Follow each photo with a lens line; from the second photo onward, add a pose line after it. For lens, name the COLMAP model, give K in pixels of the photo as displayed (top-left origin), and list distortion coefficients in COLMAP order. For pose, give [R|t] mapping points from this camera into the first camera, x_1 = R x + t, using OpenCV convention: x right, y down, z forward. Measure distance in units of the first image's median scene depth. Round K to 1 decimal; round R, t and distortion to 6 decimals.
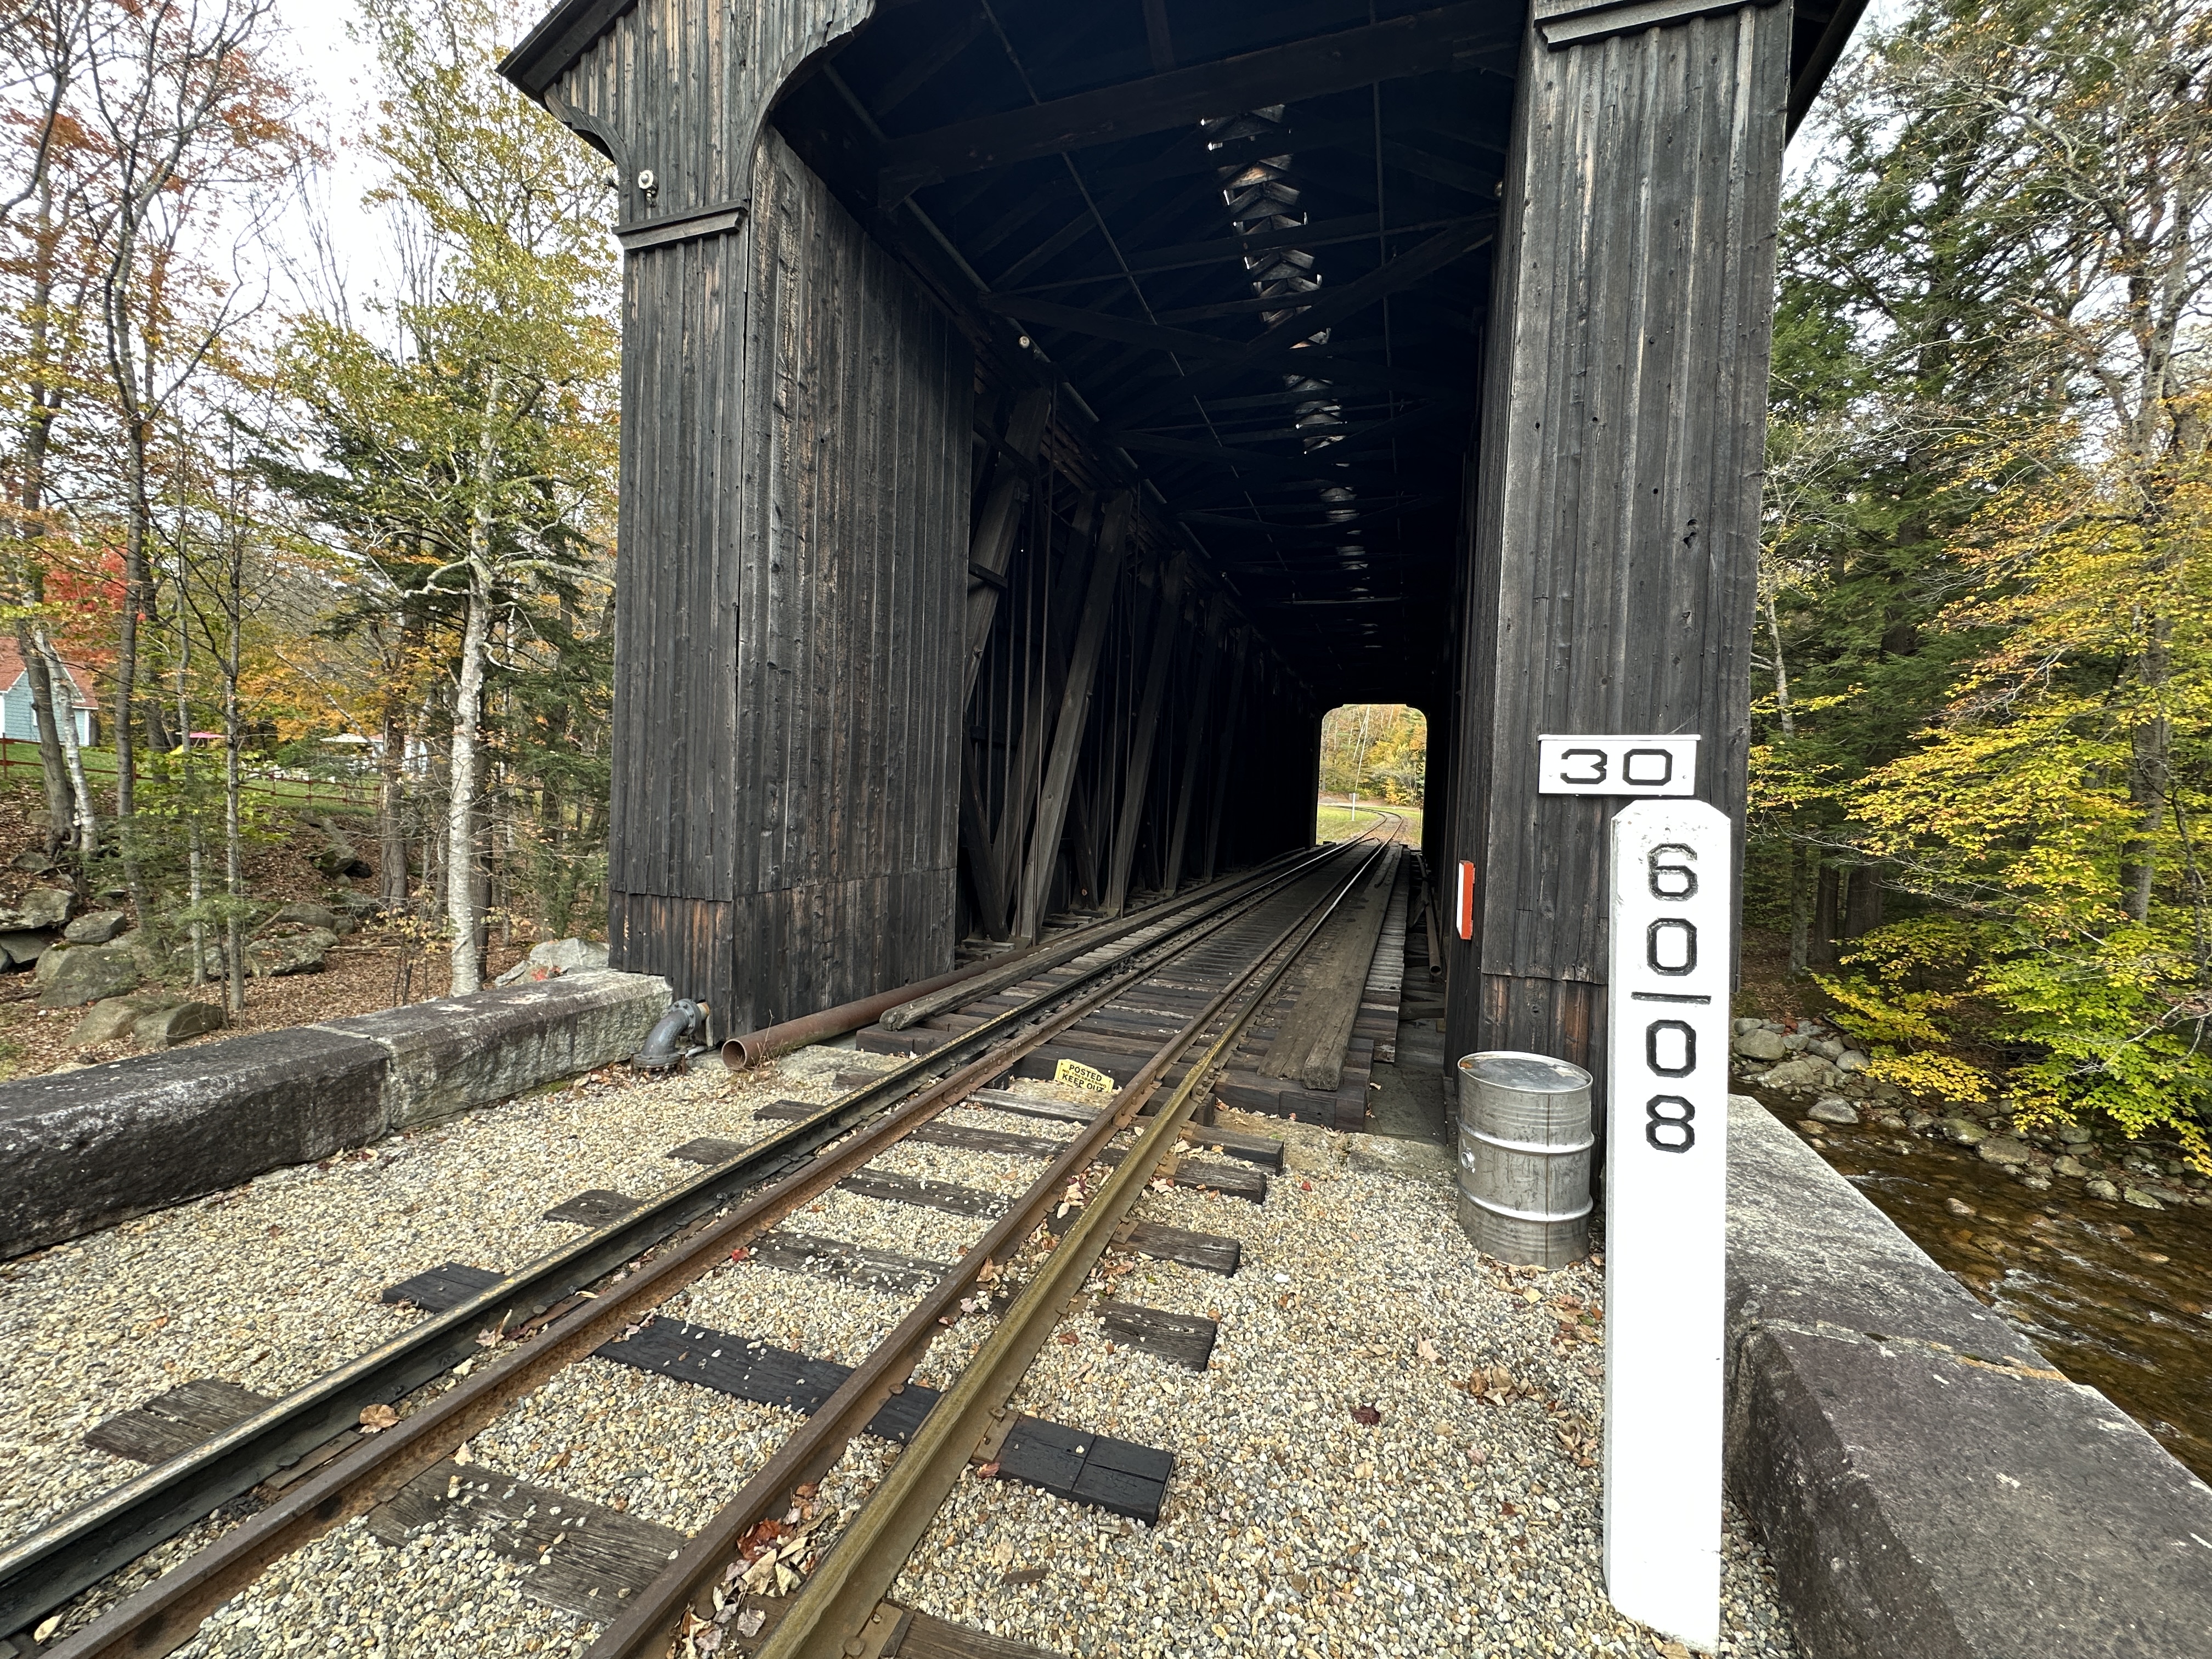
lens RADIAL K [[891.5, 0, 1106.0], [0, 891.5, 829.5], [0, 0, 1]] dist [-0.000798, -0.000092]
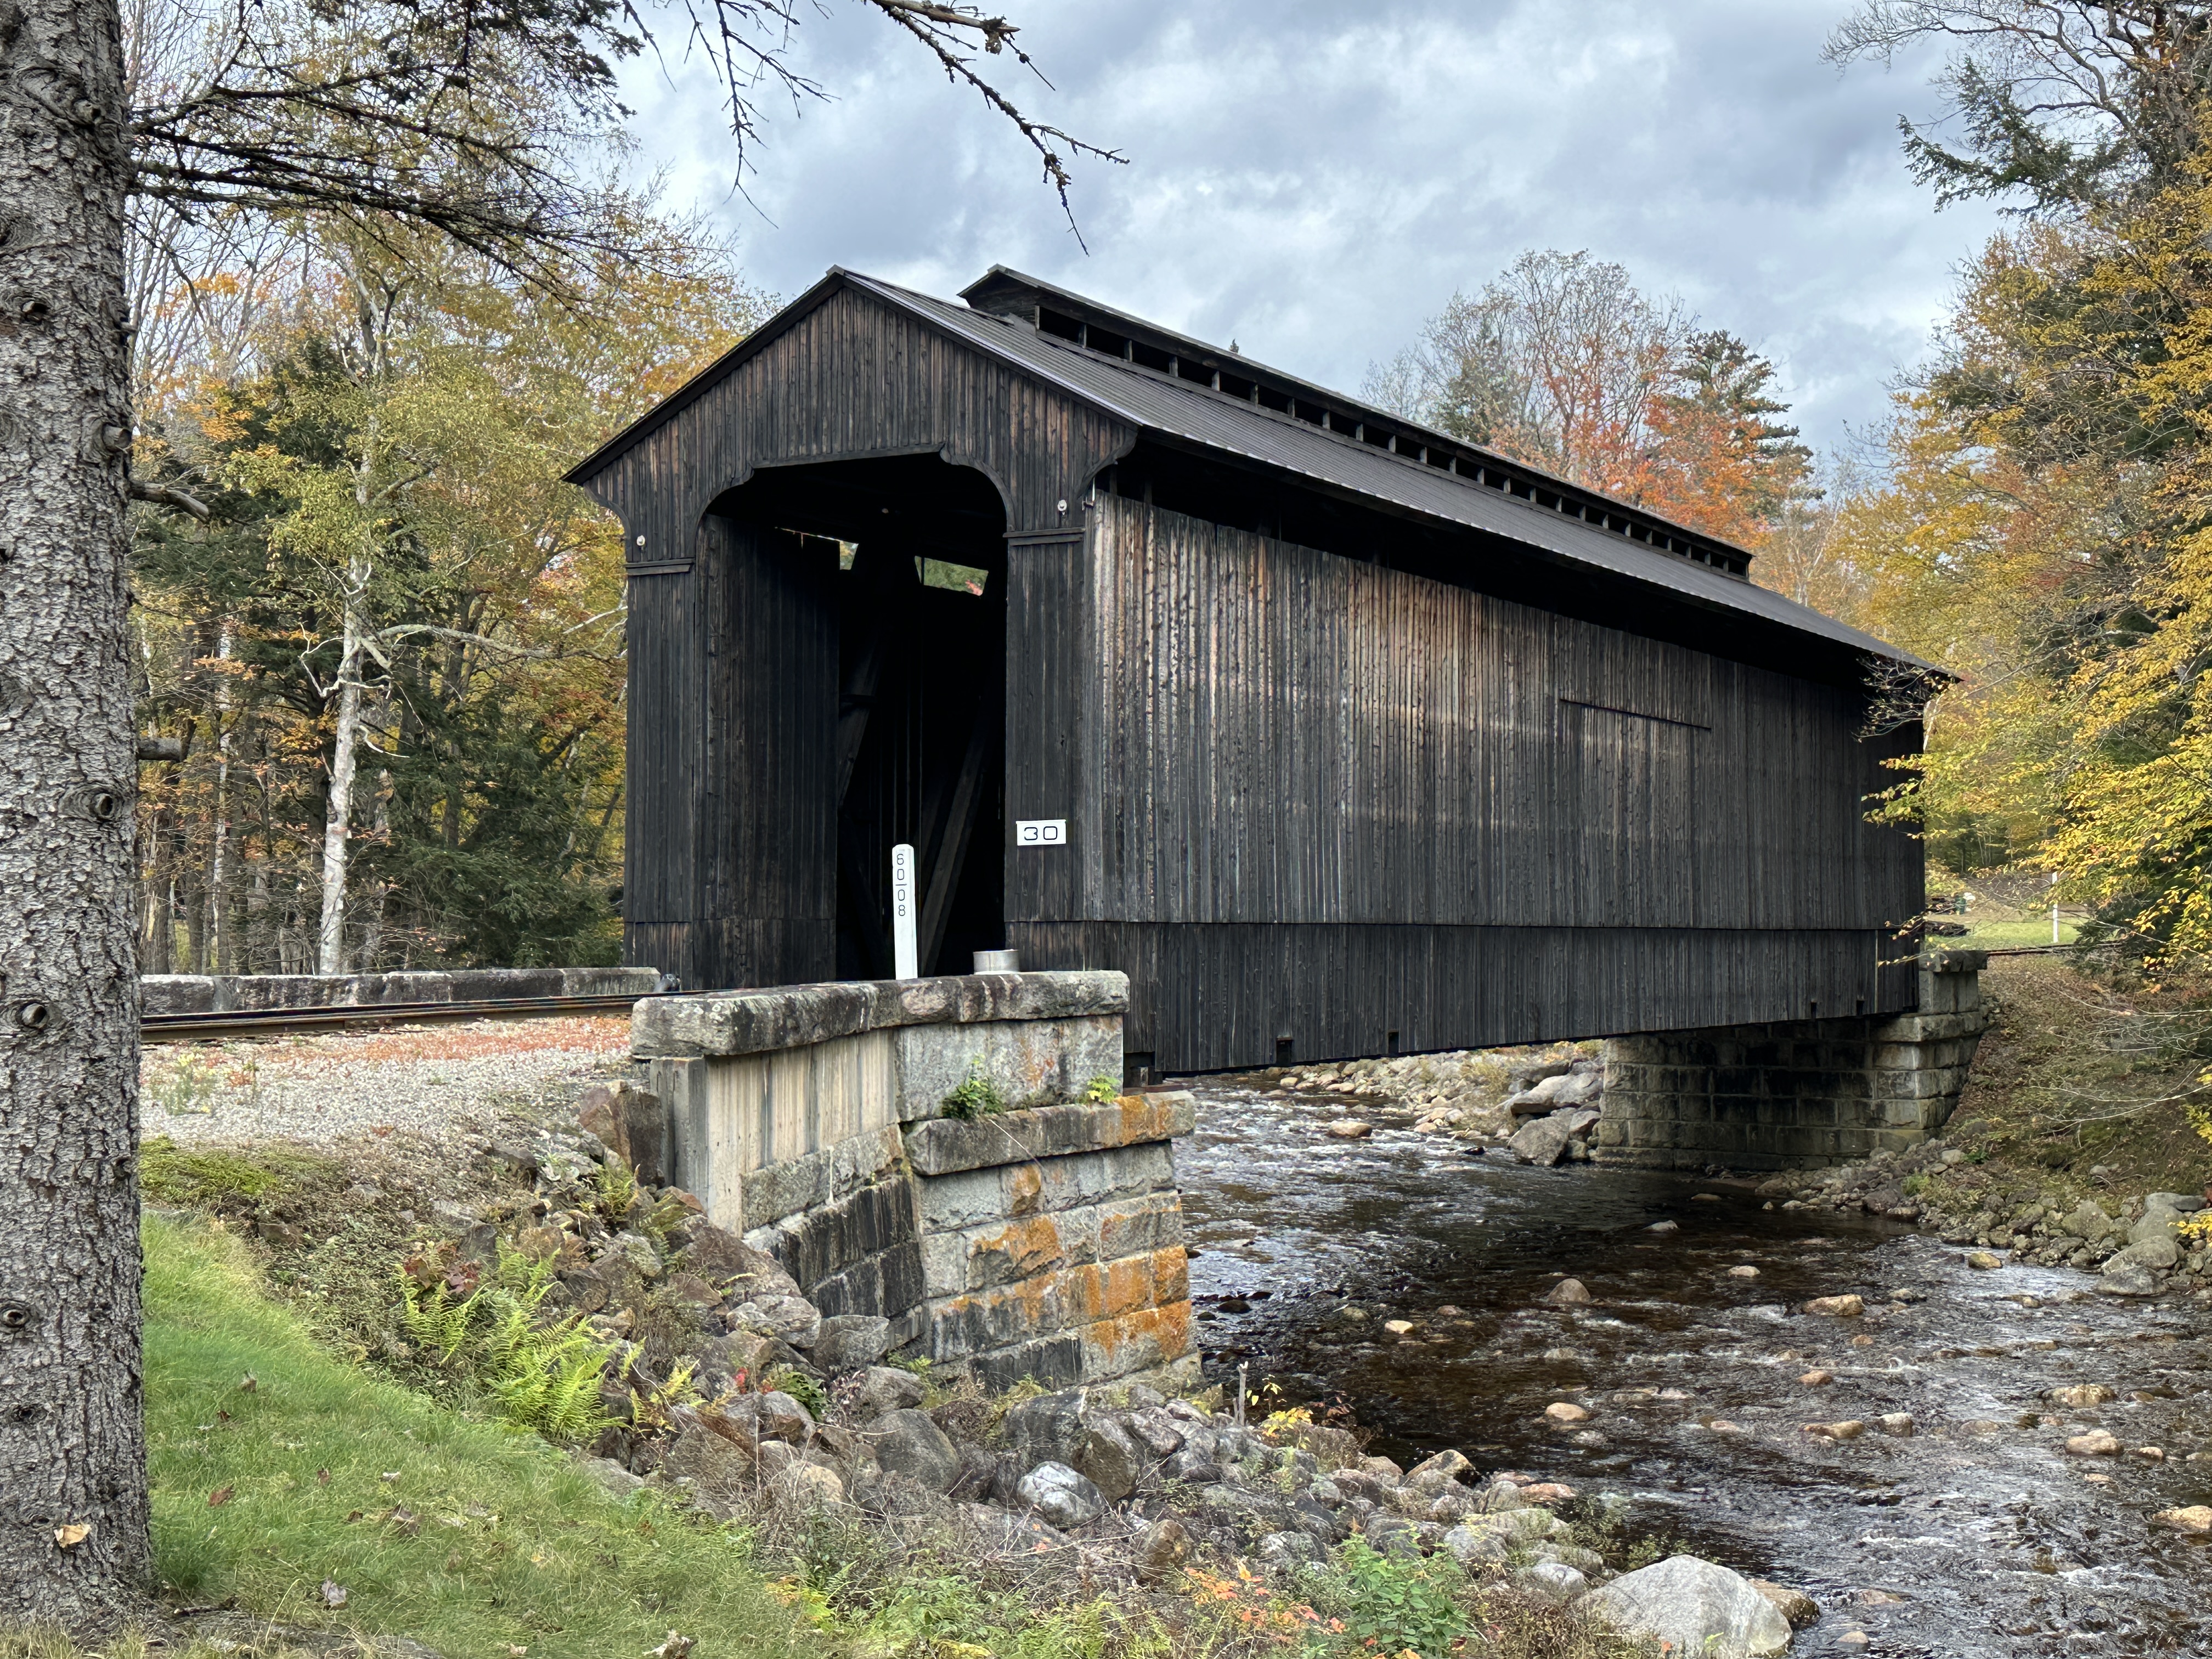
lens RADIAL K [[2902.8, 0, 1106.0], [0, 2902.8, 829.5], [0, 0, 1]] dist [0.165003, -0.001953]
pose [[0.981198, -0.042320, -0.188307, 0.790842], [0.028052, 0.996574, -0.077797, 0.192495], [0.190954, 0.071052, 0.979024, -2.401000]]
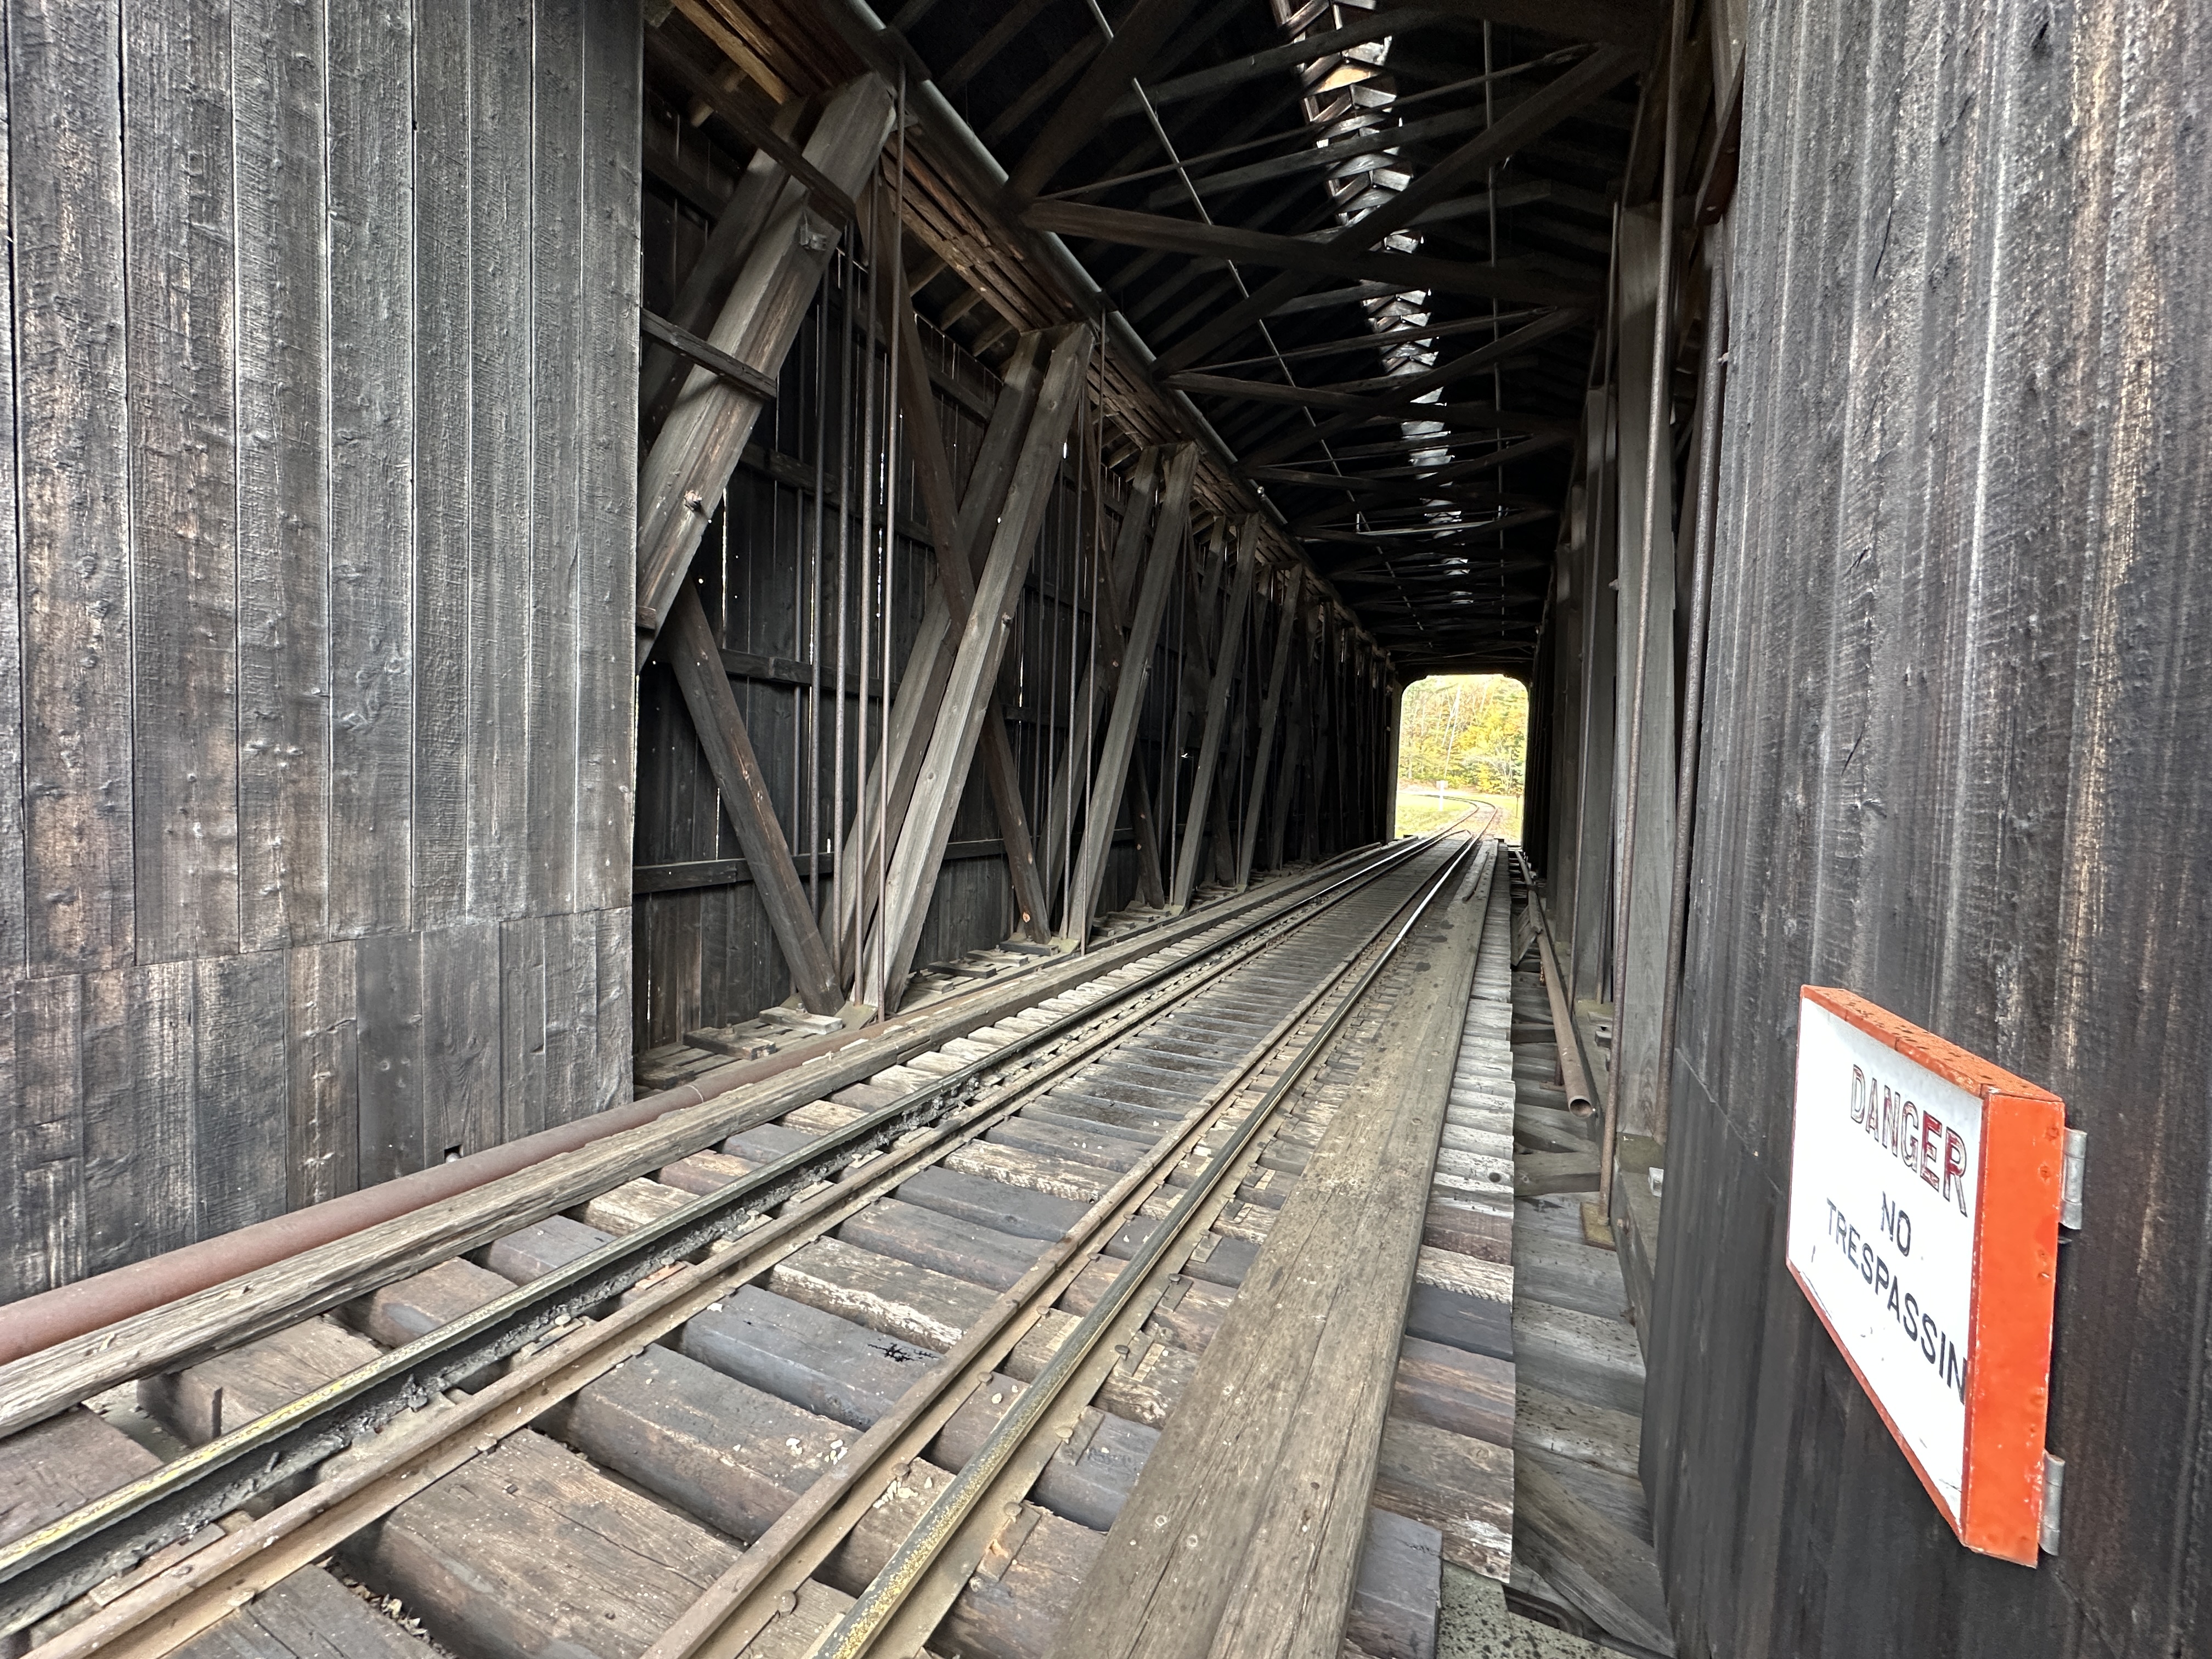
lens RADIAL K [[891.5, 0, 1106.0], [0, 891.5, 829.5], [0, 0, 1]] dist [-0.000798, -0.000092]
pose [[0.995882, -0.002304, -0.090630, 0.114580], [0.003260, 0.999941, 0.010402, -0.005180], [0.090601, -0.010655, 0.995830, 0.368813]]
